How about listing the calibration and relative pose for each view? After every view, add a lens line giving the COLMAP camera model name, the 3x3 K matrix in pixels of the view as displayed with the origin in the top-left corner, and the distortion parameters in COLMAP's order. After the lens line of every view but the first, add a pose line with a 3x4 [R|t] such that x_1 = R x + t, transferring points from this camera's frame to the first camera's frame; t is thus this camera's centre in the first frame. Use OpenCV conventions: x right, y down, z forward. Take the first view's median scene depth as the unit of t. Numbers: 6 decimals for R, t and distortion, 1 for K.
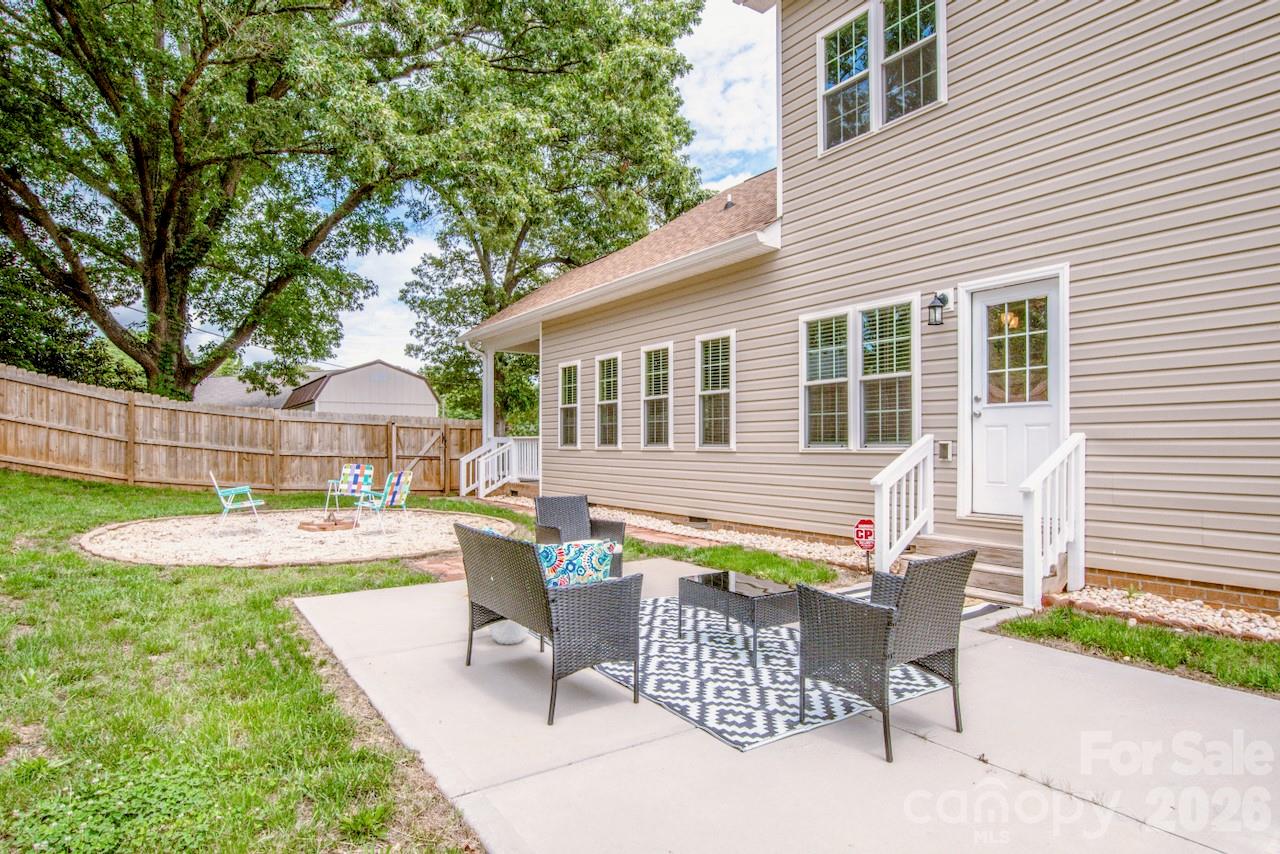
lens RADIAL K [[714.5, 0, 637.2], [0, 714.5, 434.4], [0, 0, 1]] dist [-0.024345, 0.002896]
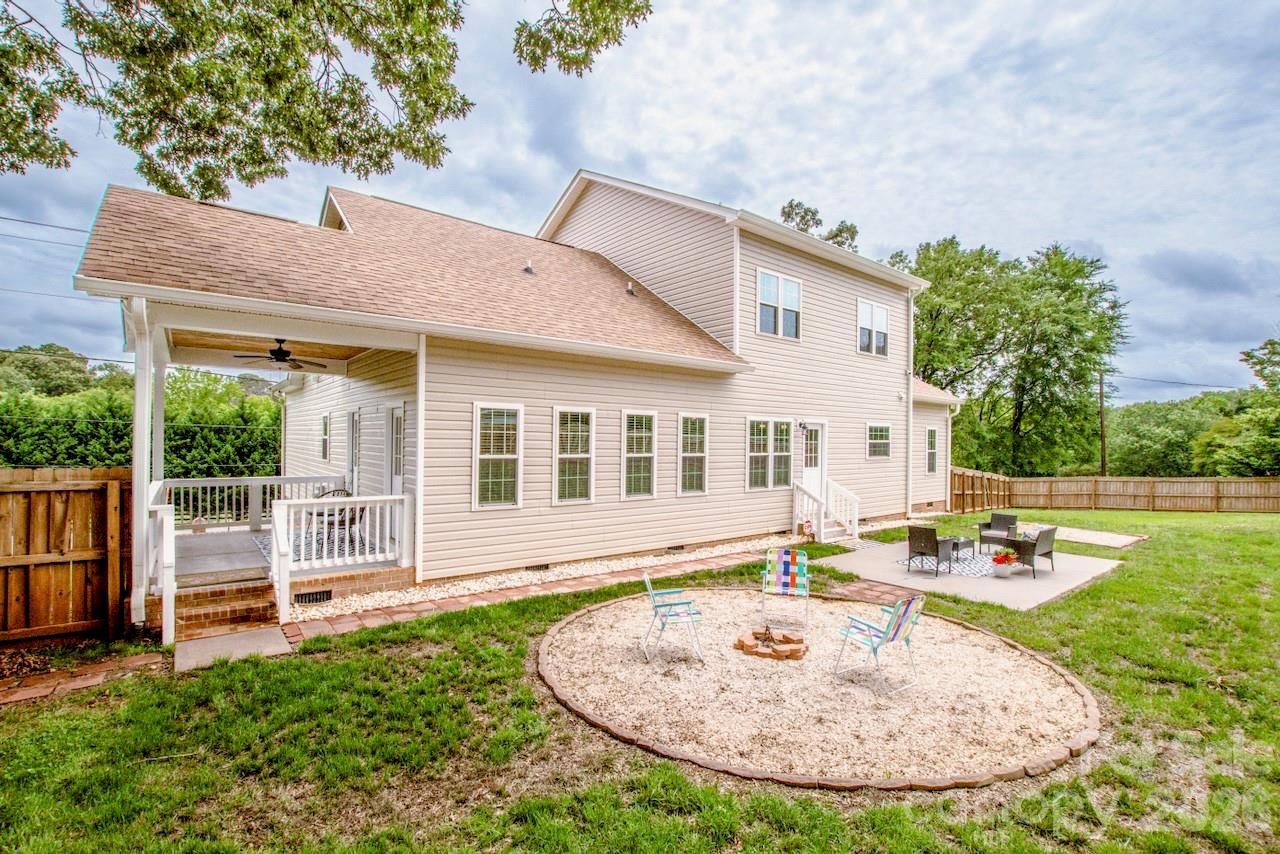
lens RADIAL K [[576.4, 0, 638.6], [0, 576.4, 436.3], [0, 0, 1]] dist [-0.026330, -0.000395]
pose [[-0.076907, 0.006647, 0.997016, -0.973292], [-0.026755, 0.999604, -0.008728, -0.078549], [-0.996679, -0.027346, -0.076699, 1.131586]]
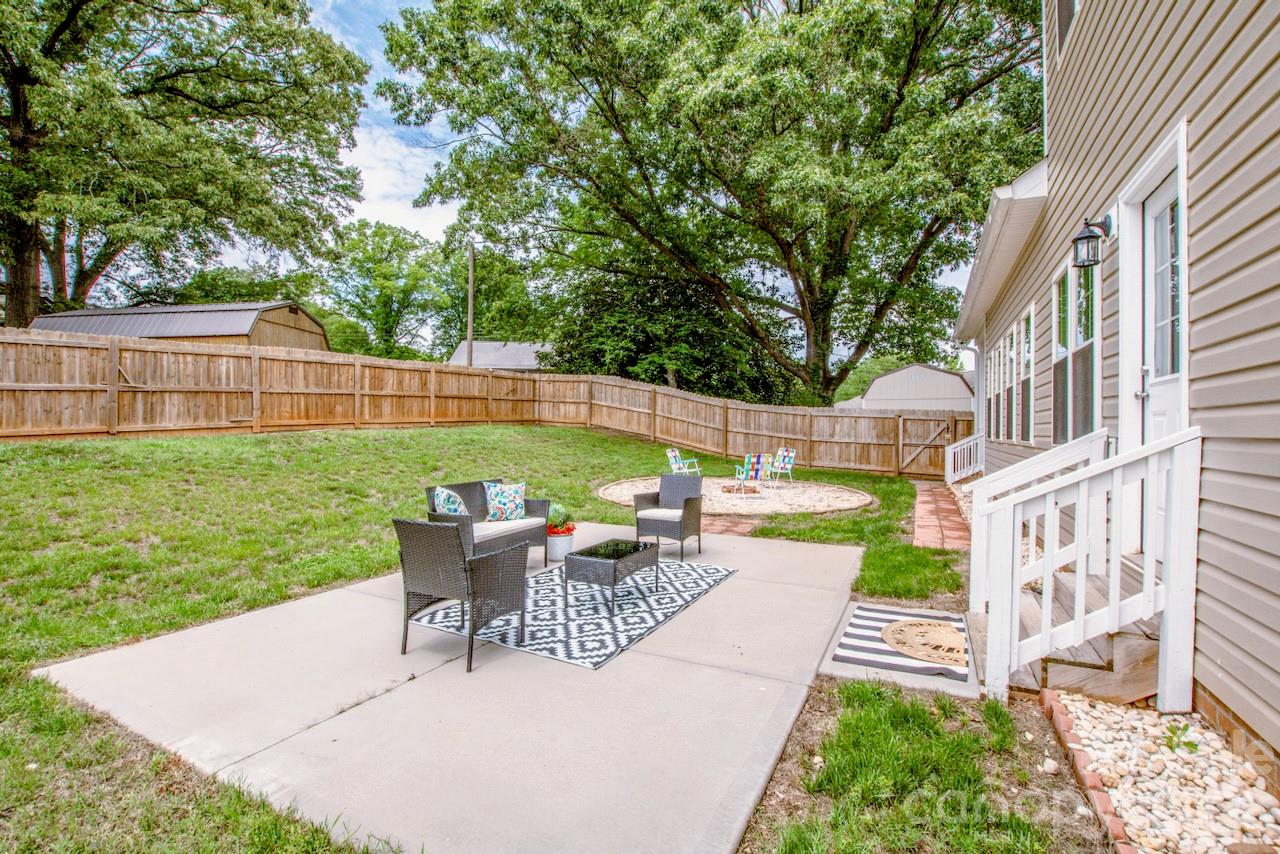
lens RADIAL K [[576.4, 0, 635.3], [0, 576.4, 432.6], [0, 0, 1]] dist [-0.026330, -0.000395]
pose [[0.486116, 0.009685, -0.873841, 0.451114], [0.002993, 0.999914, 0.012748, -0.002812], [0.873889, -0.008812, 0.486045, 0.236393]]
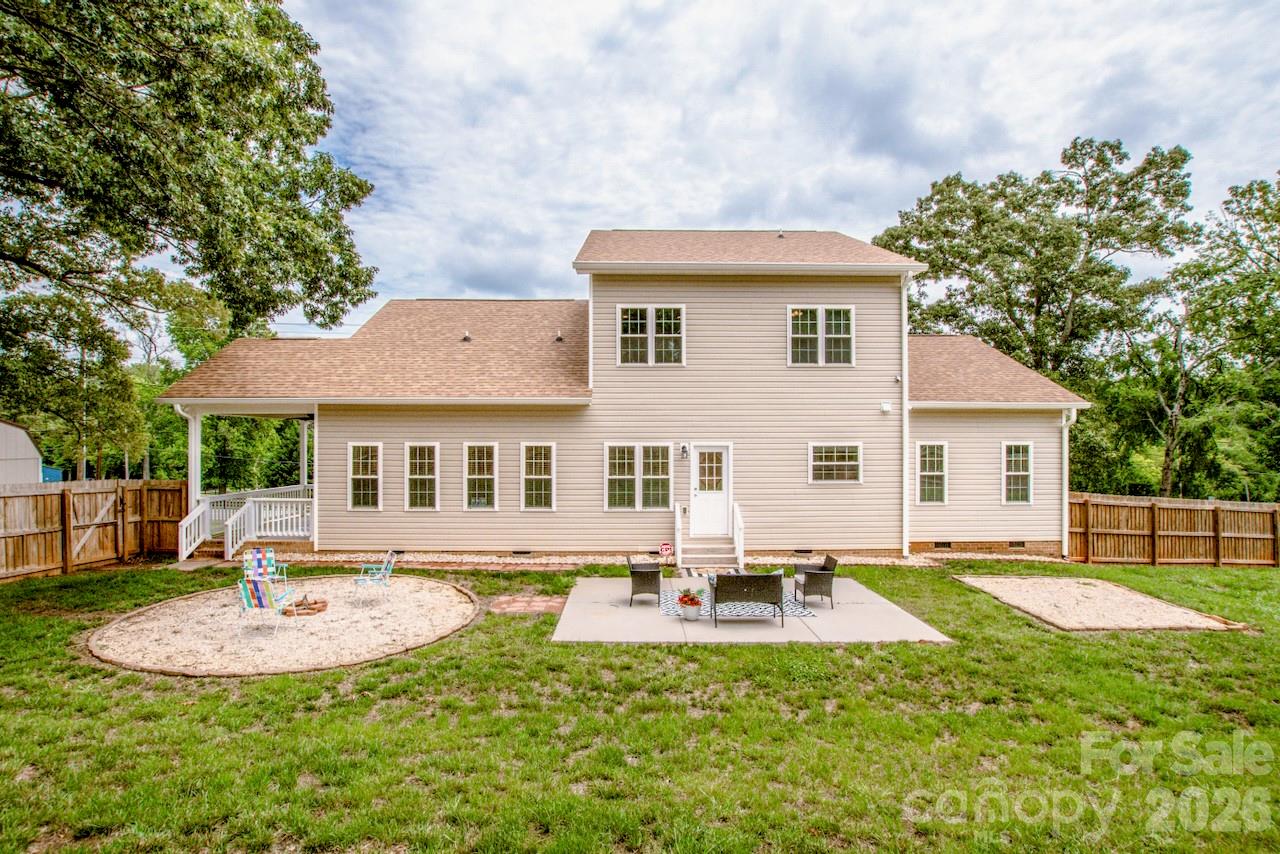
lens RADIAL K [[576.4, 0, 645.6], [0, 576.4, 428.9], [0, 0, 1]] dist [-0.026330, -0.000395]
pose [[0.548517, 0.020400, 0.835890, -0.860176], [-0.013481, 0.999788, -0.015554, -0.148083], [-0.836030, -0.002737, 0.548676, 0.021642]]
